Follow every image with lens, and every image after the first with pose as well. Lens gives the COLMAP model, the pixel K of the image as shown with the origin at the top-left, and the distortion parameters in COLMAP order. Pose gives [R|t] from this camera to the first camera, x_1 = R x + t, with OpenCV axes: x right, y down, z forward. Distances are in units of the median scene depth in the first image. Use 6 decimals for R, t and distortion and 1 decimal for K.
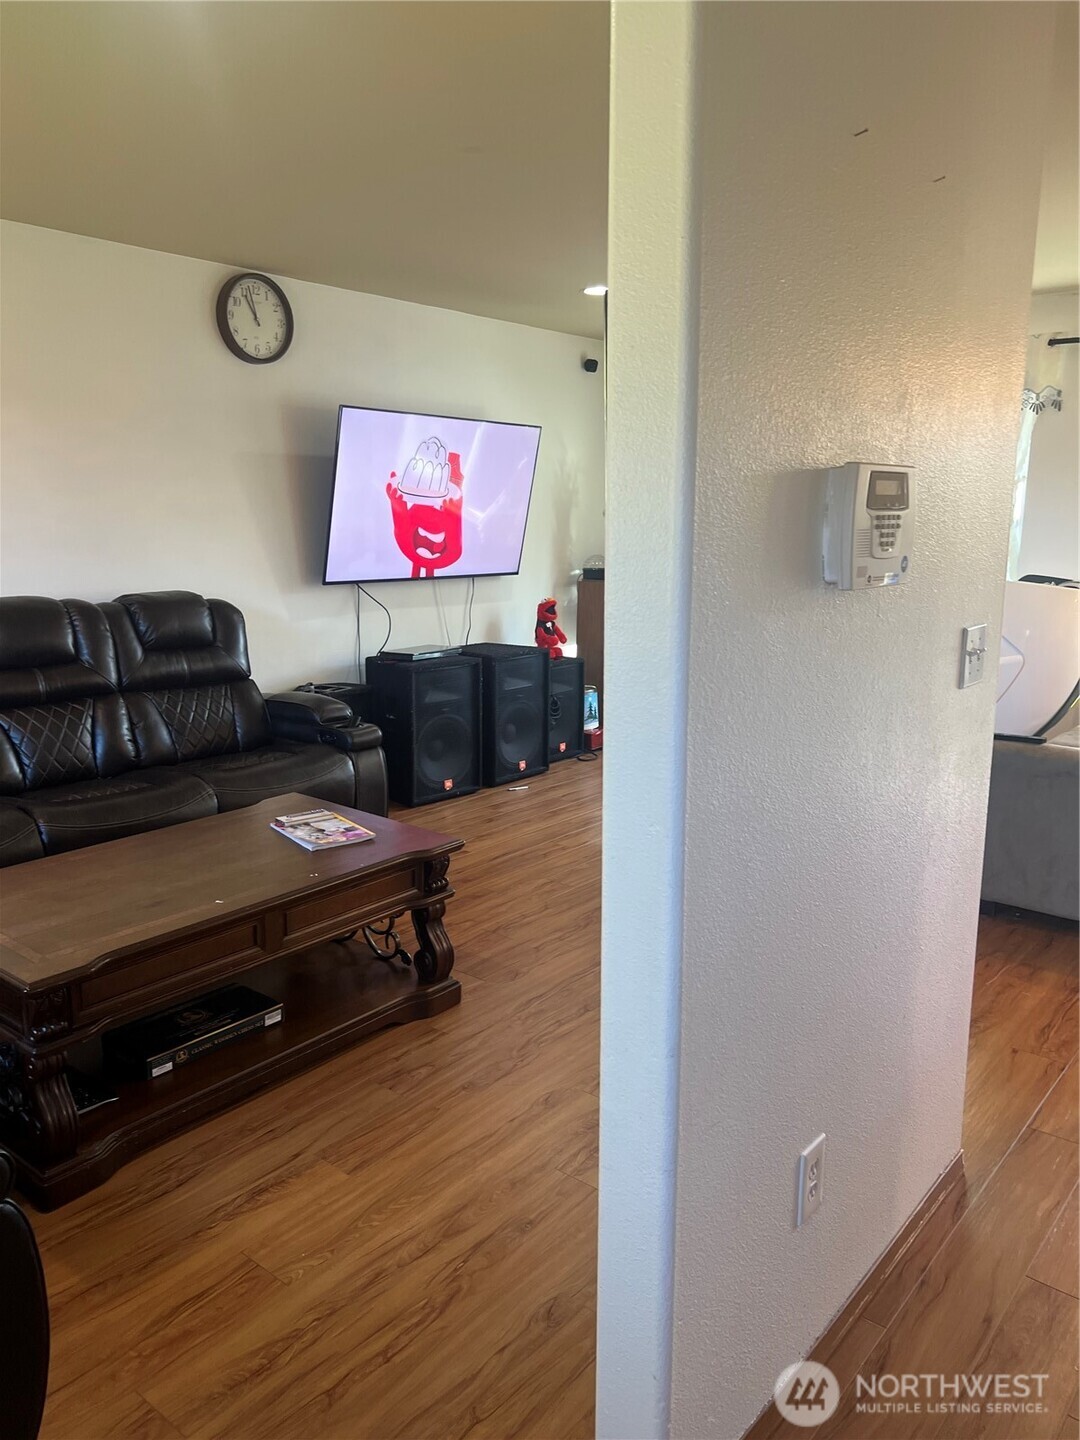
lens RADIAL K [[1083.4, 0, 535.3], [0, 1083.4, 716.4], [0, 0, 1]] dist [0.031759, -0.035367]
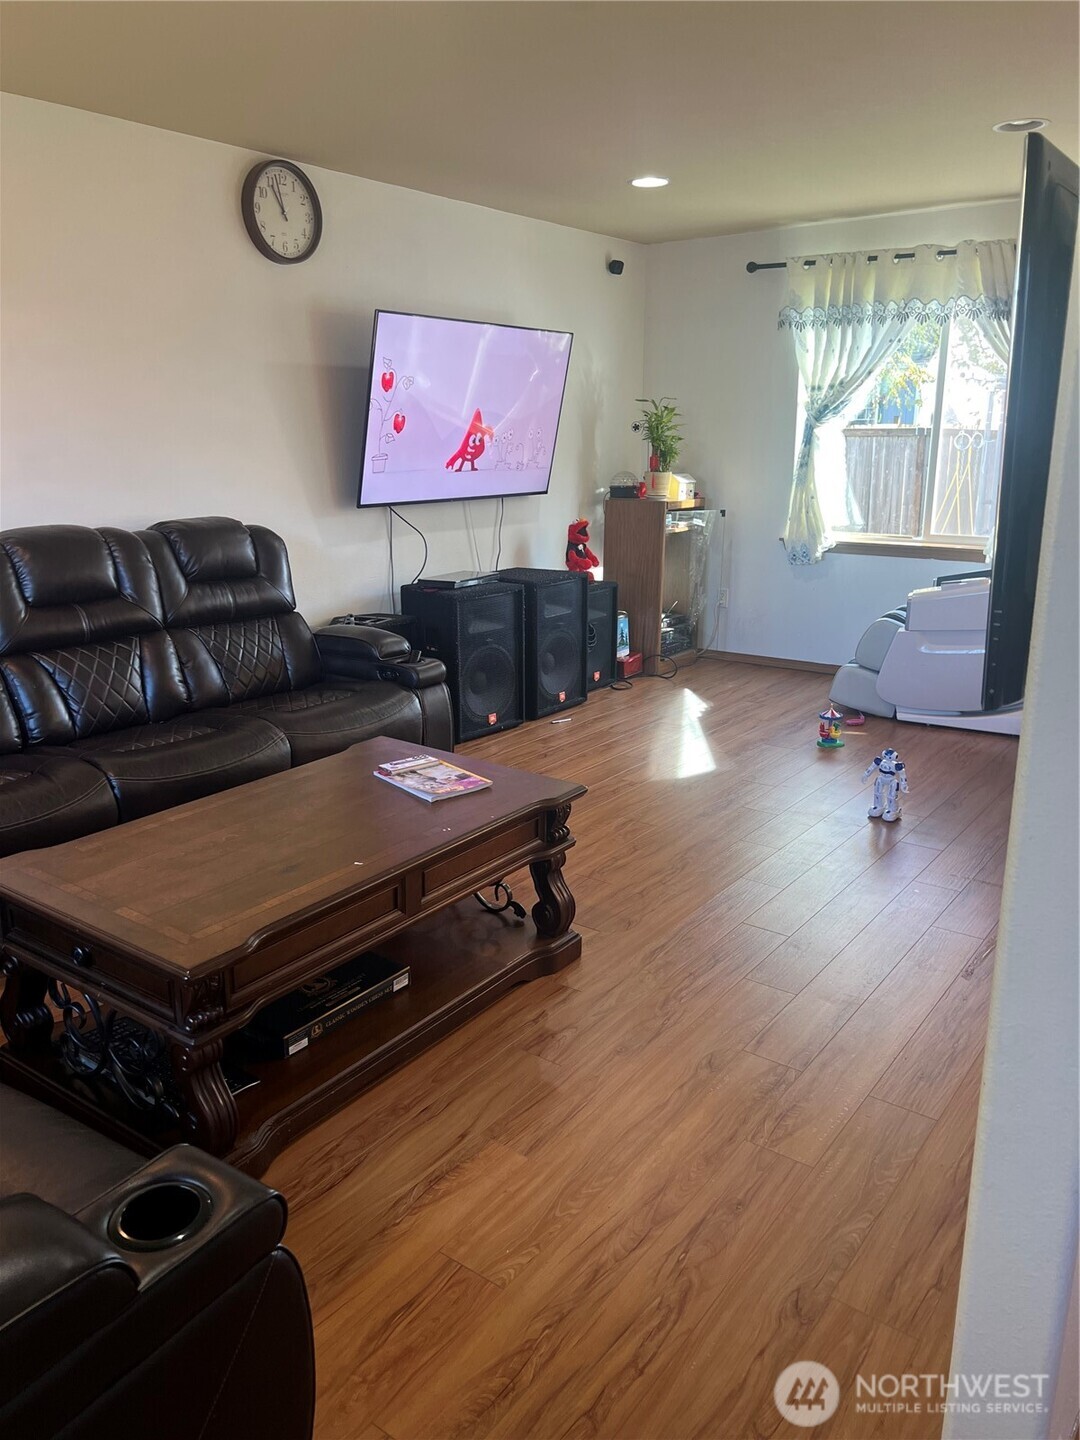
lens RADIAL K [[1083.4, 0, 535.3], [0, 1083.4, 716.4], [0, 0, 1]] dist [0.031759, -0.035367]
pose [[0.998612, -0.021588, 0.048044, -0.108011], [0.018093, 0.997238, 0.072035, -0.008538], [-0.049466, -0.071065, 0.996244, 0.059229]]
